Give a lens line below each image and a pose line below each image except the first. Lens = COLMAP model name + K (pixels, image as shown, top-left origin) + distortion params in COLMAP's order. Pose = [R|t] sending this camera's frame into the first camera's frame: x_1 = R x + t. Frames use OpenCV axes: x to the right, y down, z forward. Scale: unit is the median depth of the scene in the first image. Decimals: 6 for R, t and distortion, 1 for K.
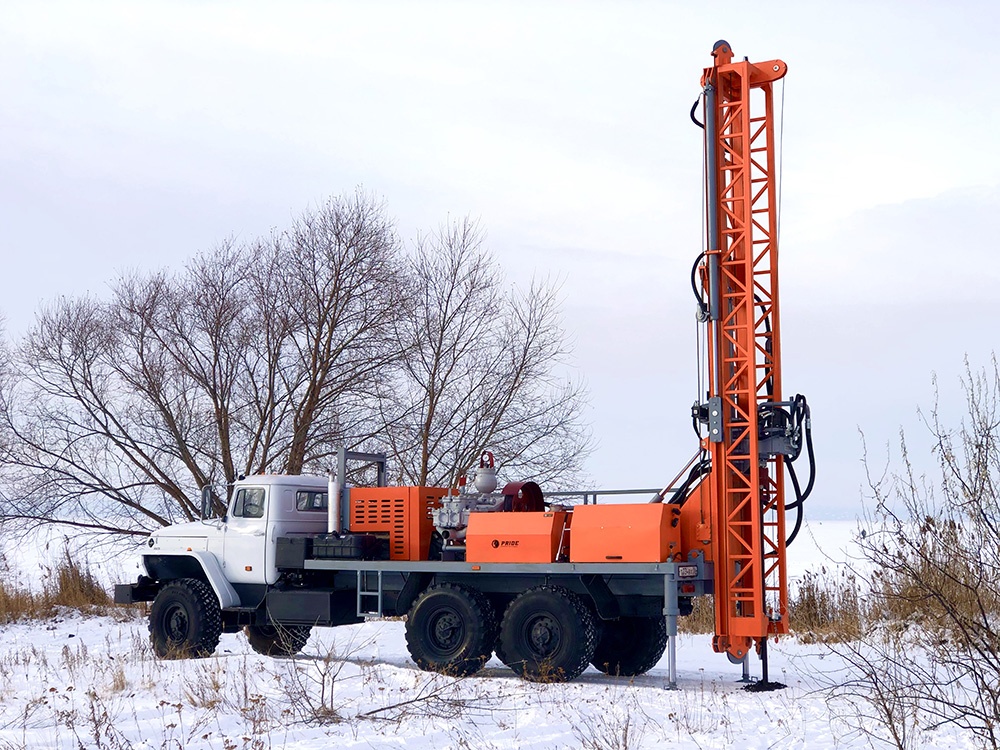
lens RADIAL K [[1638.2, 0, 500.0], [0, 1638.2, 375.0], [0, 0, 1]] dist [-0.026905, 0.908459]
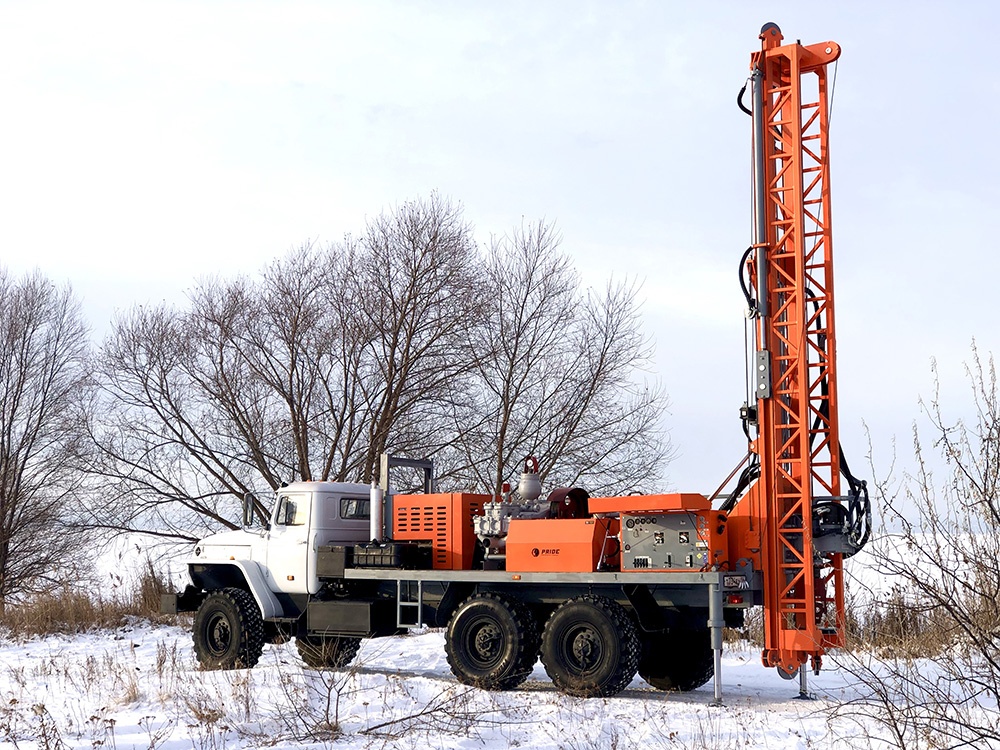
lens RADIAL K [[1638.2, 0, 500.0], [0, 1638.2, 375.0], [0, 0, 1]] dist [-0.026905, 0.908459]
pose [[0.997373, -0.006541, -0.072143, 0.043908], [0.005974, 0.999950, -0.008073, 0.006597], [0.072192, 0.007621, 0.997362, 0.039160]]
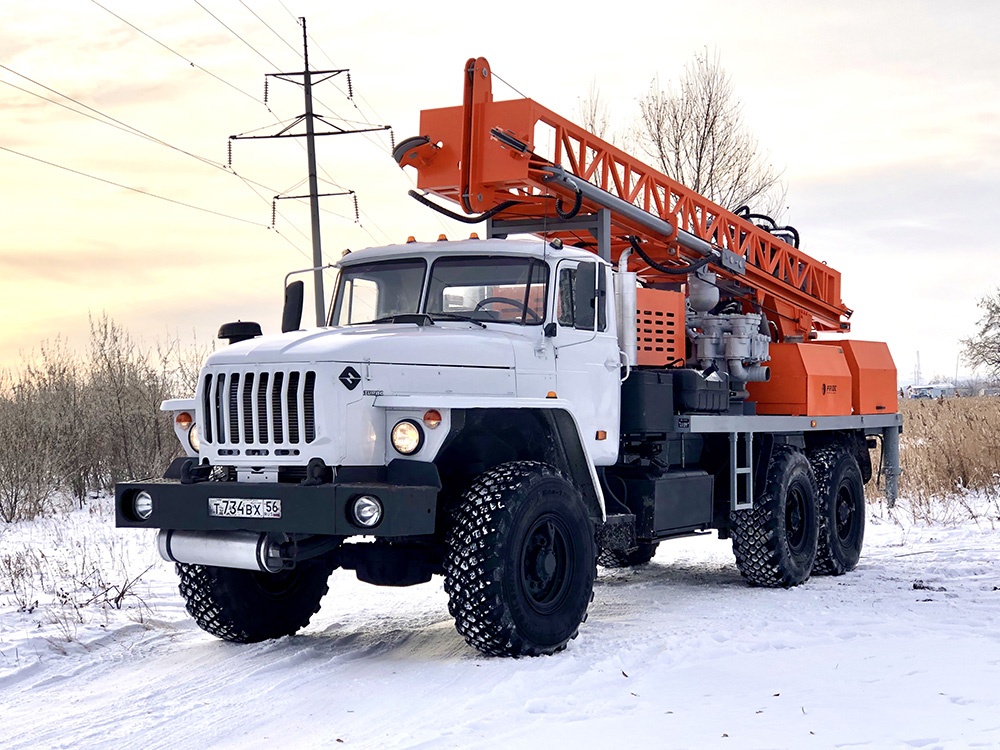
lens RADIAL K [[1638.2, 0, 500.0], [0, 1638.2, 375.0], [0, 0, 1]] dist [-0.026905, 0.908459]
pose [[-0.062344, 0.030806, 0.997579, -0.666221], [-0.084881, 0.995739, -0.036054, 0.127059], [-0.994439, -0.086923, -0.059463, 1.120104]]
